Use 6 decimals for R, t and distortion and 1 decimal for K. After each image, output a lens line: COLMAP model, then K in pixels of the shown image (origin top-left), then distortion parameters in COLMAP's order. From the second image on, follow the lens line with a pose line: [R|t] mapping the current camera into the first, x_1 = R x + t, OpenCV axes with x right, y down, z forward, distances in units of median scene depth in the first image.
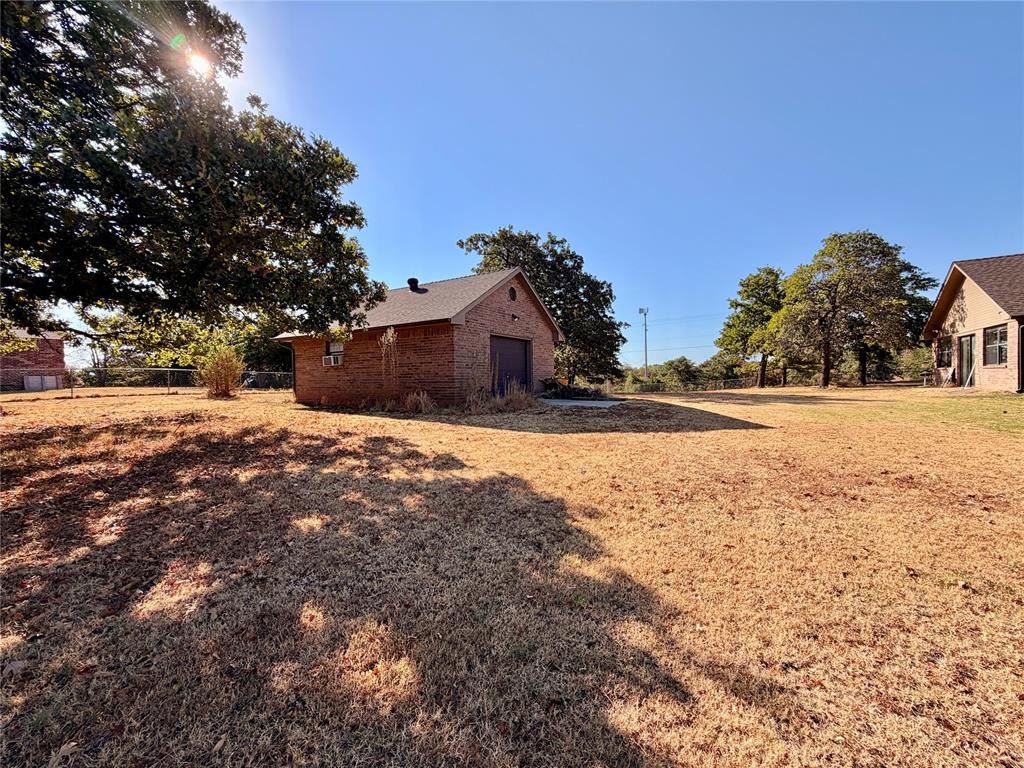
lens RADIAL K [[414.9, 0, 512.3], [0, 414.9, 381.3], [0, 0, 1]] dist [0.000488, 0.000124]
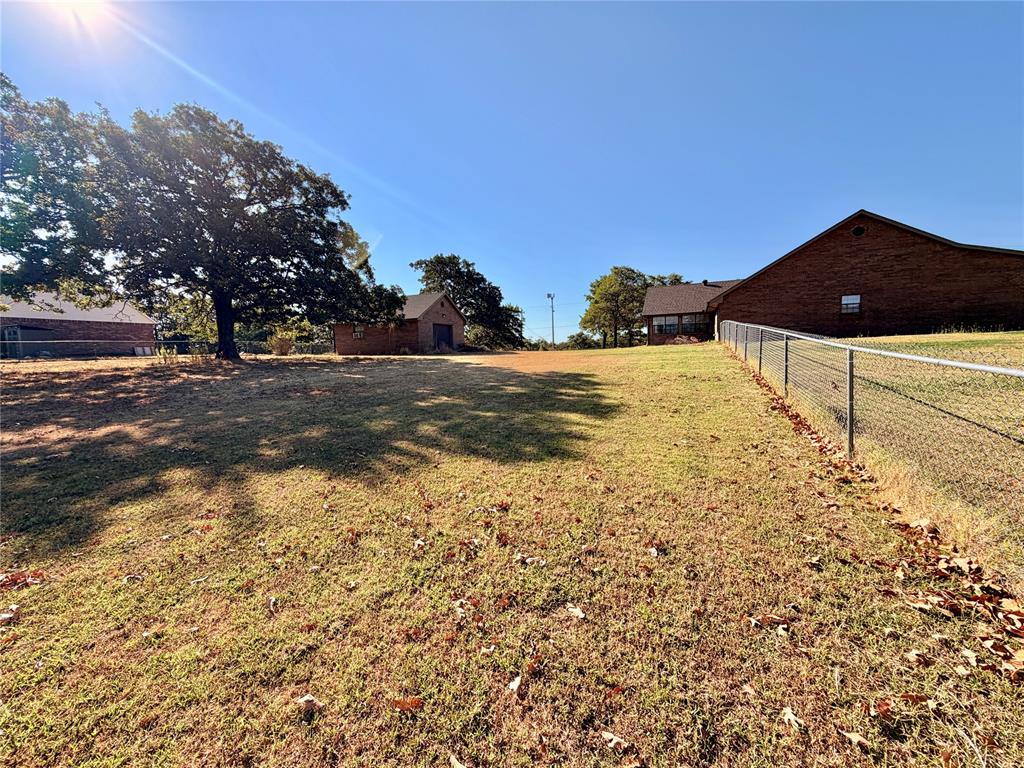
lens RADIAL K [[414.9, 0, 512.5], [0, 414.9, 383.4], [0, 0, 1]] dist [0.000488, 0.000124]
pose [[0.988474, -0.024649, 0.149374, 0.020377], [0.015275, 0.997860, 0.063584, 0.053862], [-0.150621, -0.060569, 0.986734, -0.905912]]
